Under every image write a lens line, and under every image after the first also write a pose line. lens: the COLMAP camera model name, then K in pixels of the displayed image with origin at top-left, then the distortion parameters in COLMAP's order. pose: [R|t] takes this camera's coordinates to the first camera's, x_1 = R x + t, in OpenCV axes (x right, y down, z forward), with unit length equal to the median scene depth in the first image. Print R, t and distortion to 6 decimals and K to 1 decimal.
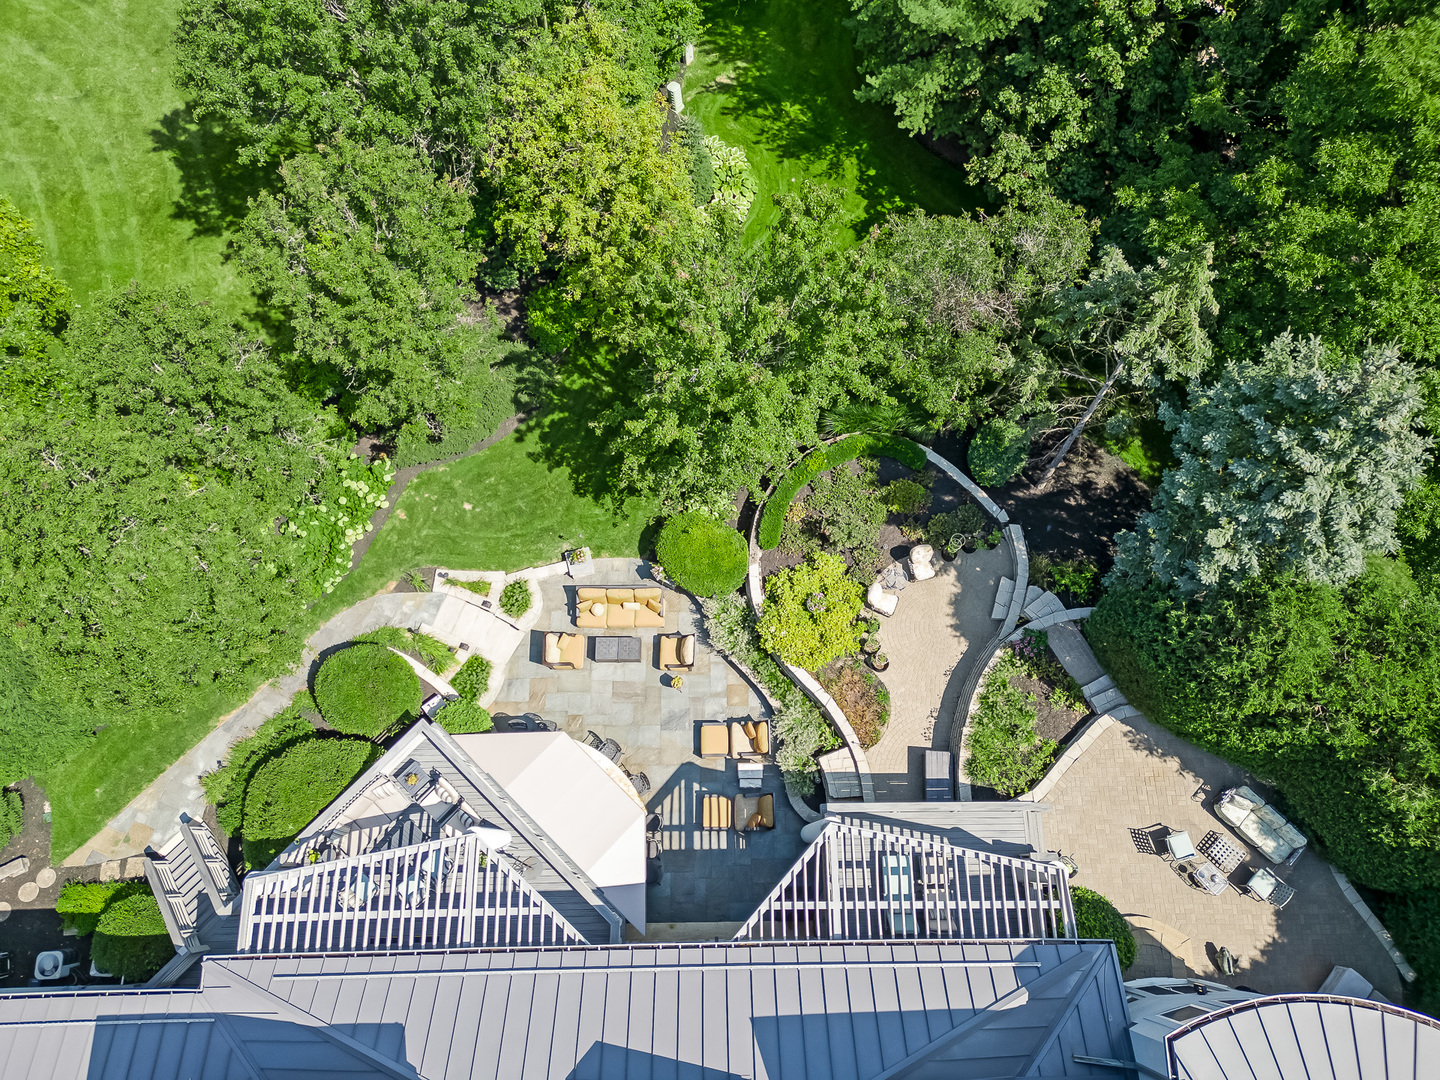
lens RADIAL K [[1019.9, 0, 716.4], [0, 1019.9, 538.6], [0, 0, 1]] dist [0.096089, -0.107041]
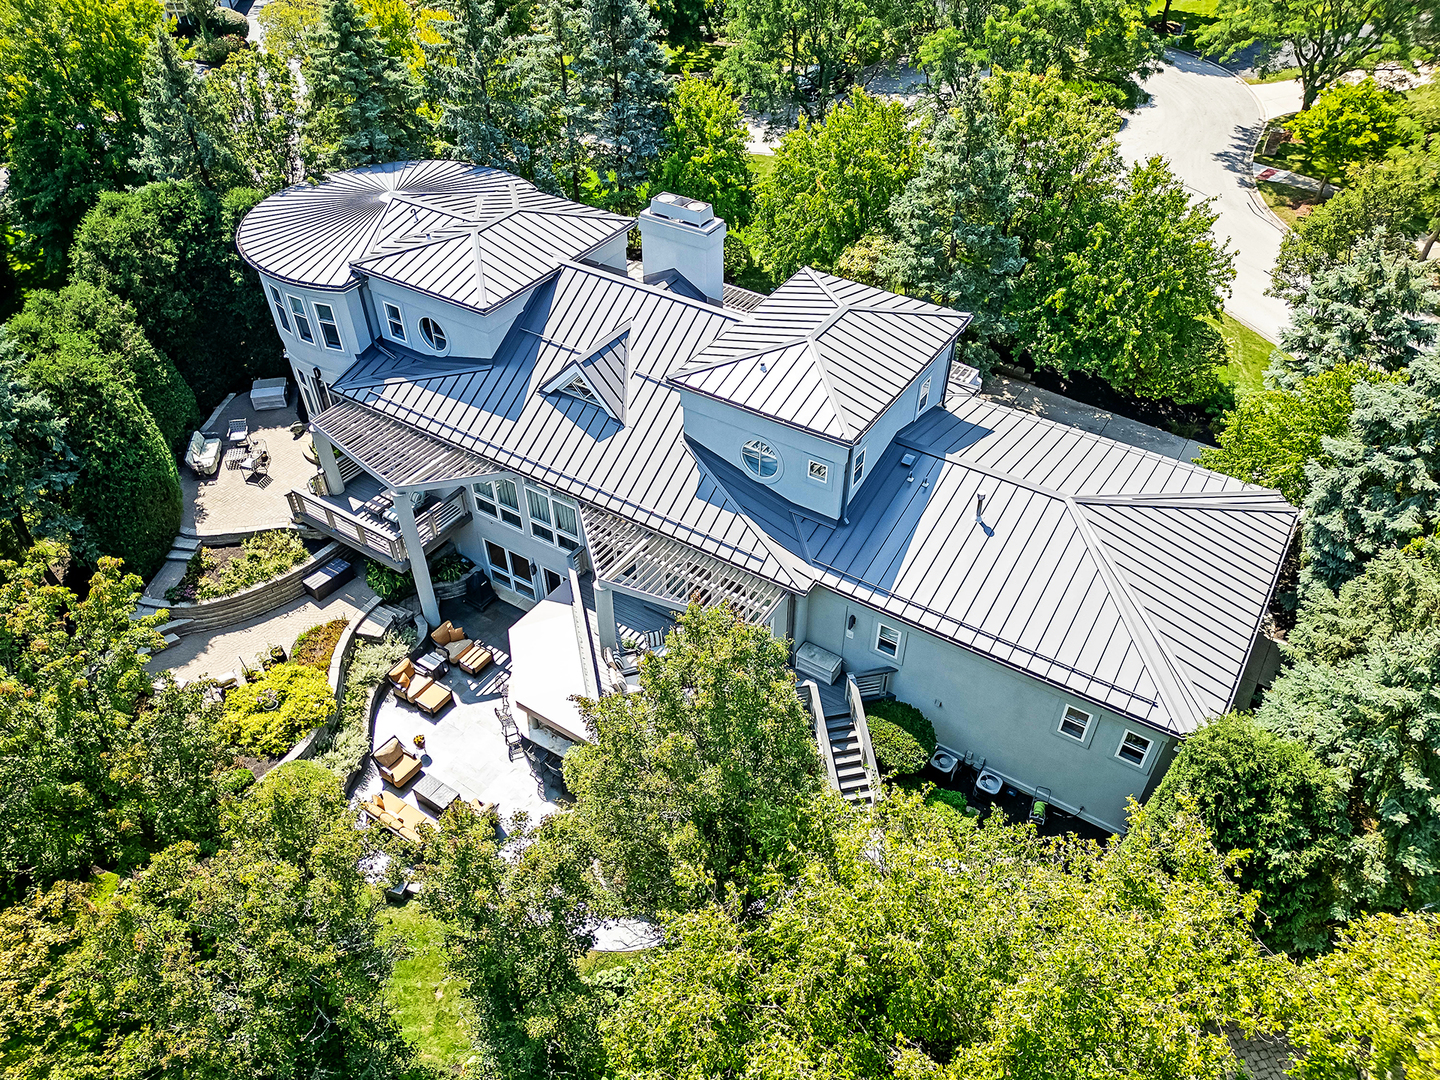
lens RADIAL K [[1019.9, 0, 716.4], [0, 1019.9, 538.6], [0, 0, 1]] dist [0.096089, -0.107041]
pose [[-0.829612, -0.361913, 0.425162, -0.708181], [0.535303, -0.299088, 0.789935, -0.502202], [-0.158727, 0.882930, 0.441860, 0.294882]]
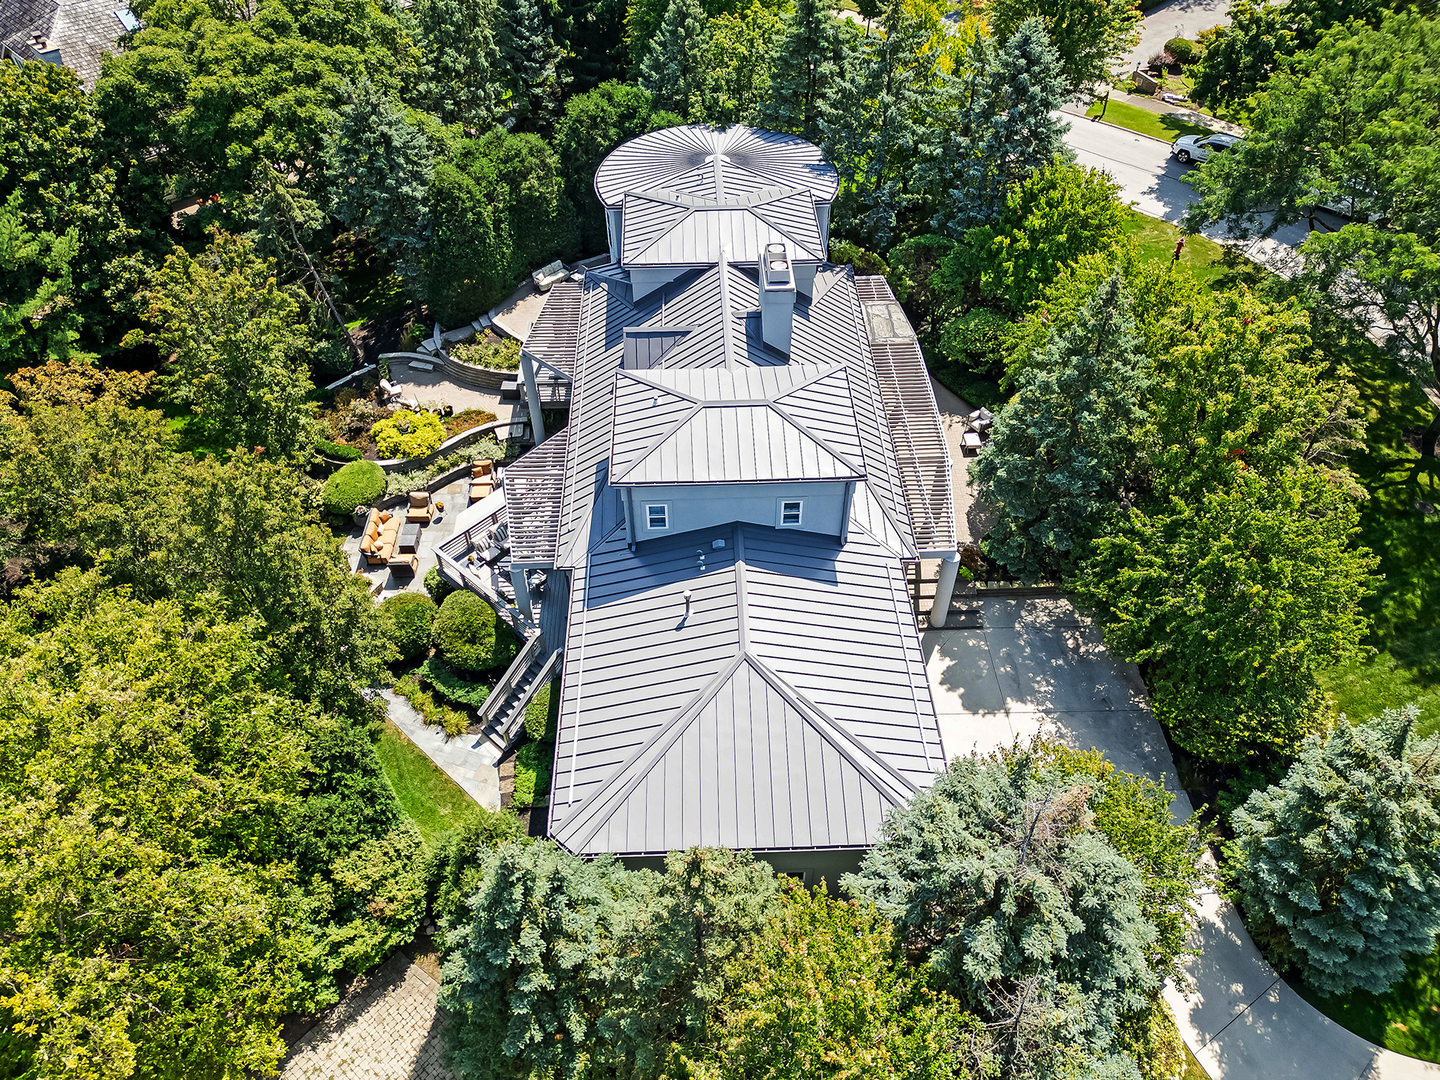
lens RADIAL K [[1019.9, 0, 716.4], [0, 1019.9, 538.6], [0, 0, 1]] dist [0.096089, -0.107041]
pose [[-0.016742, -0.712607, 0.701363, -1.220889], [0.959546, 0.185725, 0.211606, 0.231240], [-0.281053, 0.676533, 0.680670, -0.151216]]
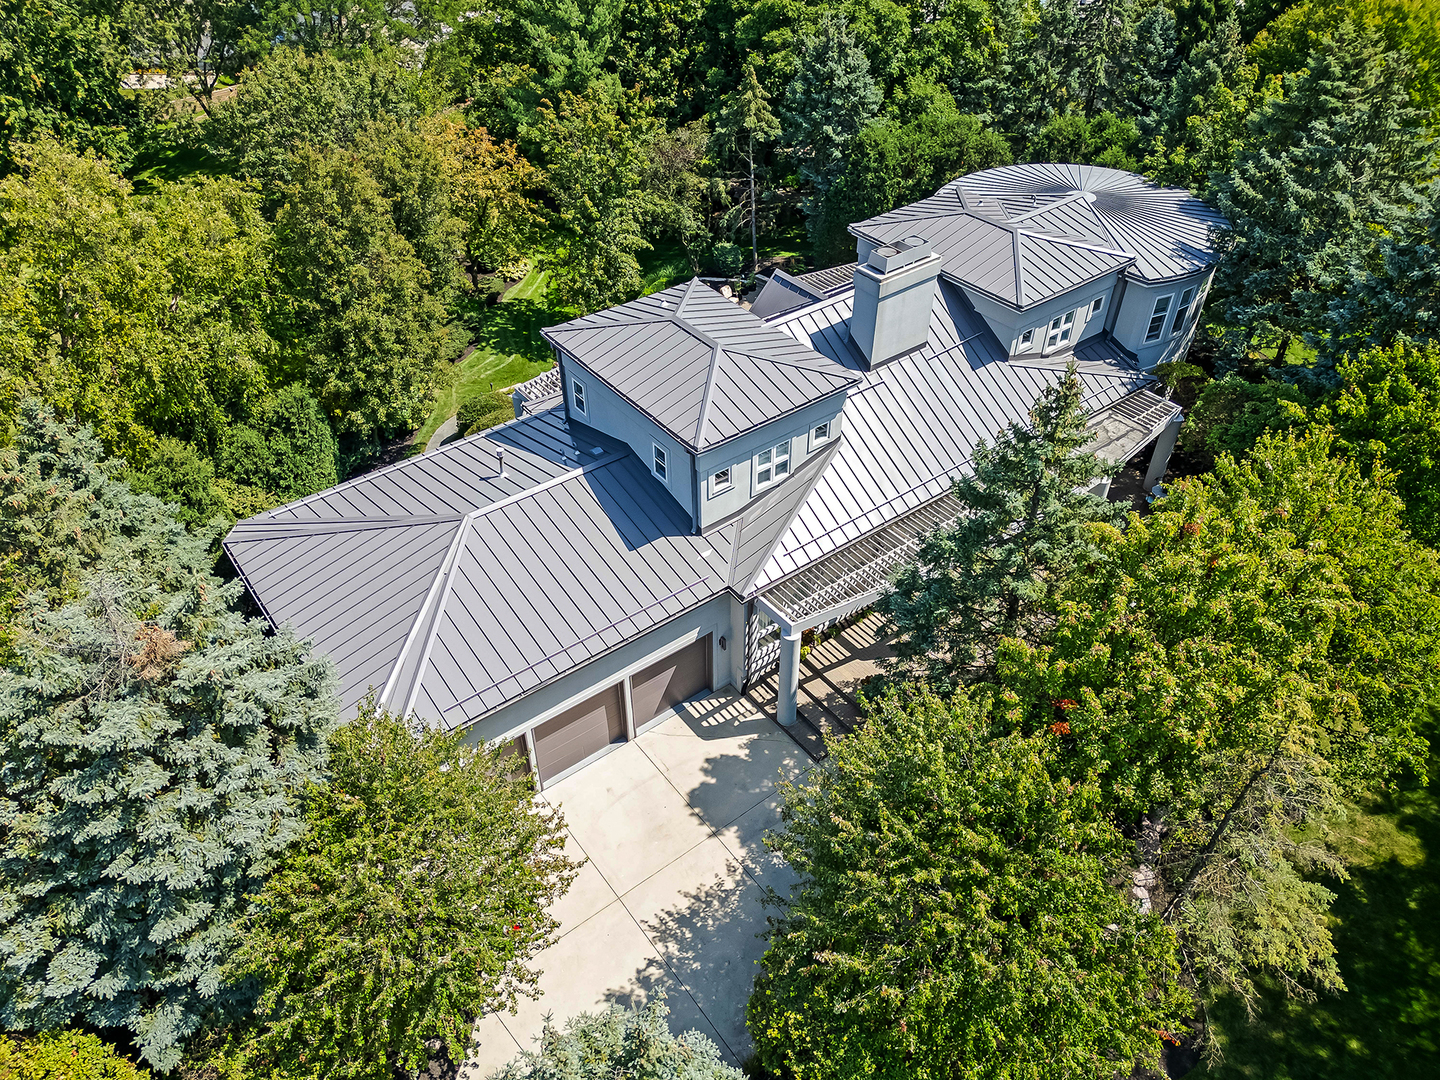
lens RADIAL K [[1019.9, 0, 716.4], [0, 1019.9, 538.6], [0, 0, 1]] dist [0.096089, -0.107041]
pose [[0.786216, -0.386375, 0.482265, -0.852128], [0.582638, 0.723533, -0.370179, 1.050551], [-0.205907, 0.572027, 0.793970, -0.186488]]
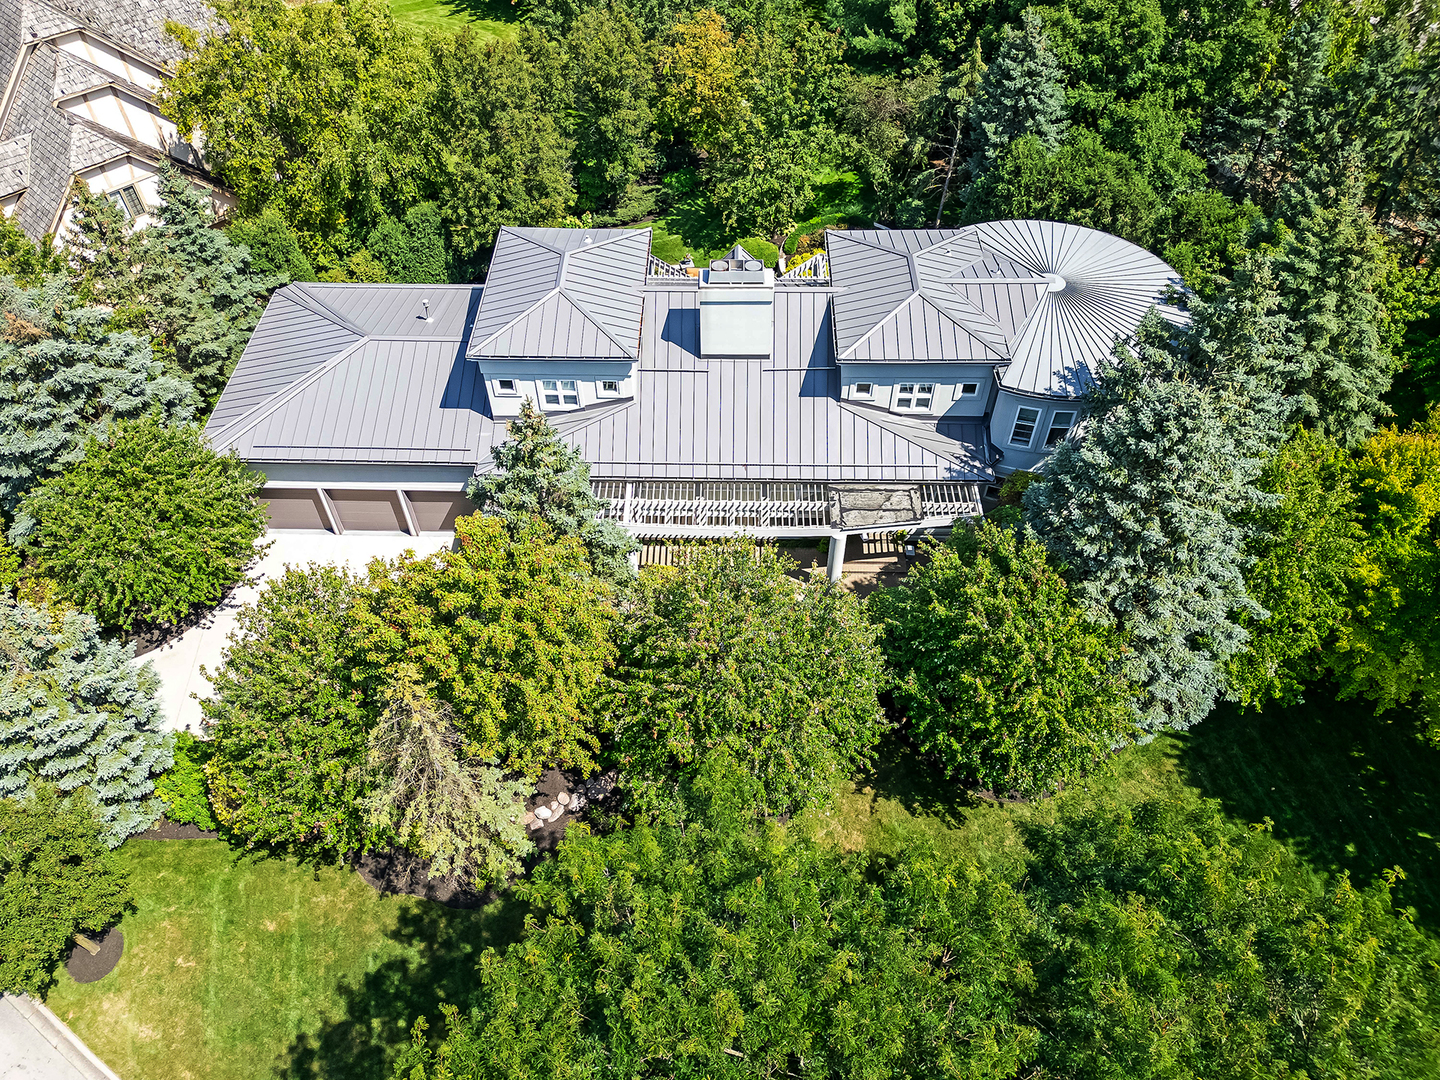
lens RADIAL K [[1019.9, 0, 716.4], [0, 1019.9, 538.6], [0, 0, 1]] dist [0.096089, -0.107041]
pose [[0.999893, 0.012362, -0.007810, -0.052143], [-0.014433, 0.919986, -0.391686, 1.328729], [0.002343, 0.391757, 0.920066, -0.552438]]
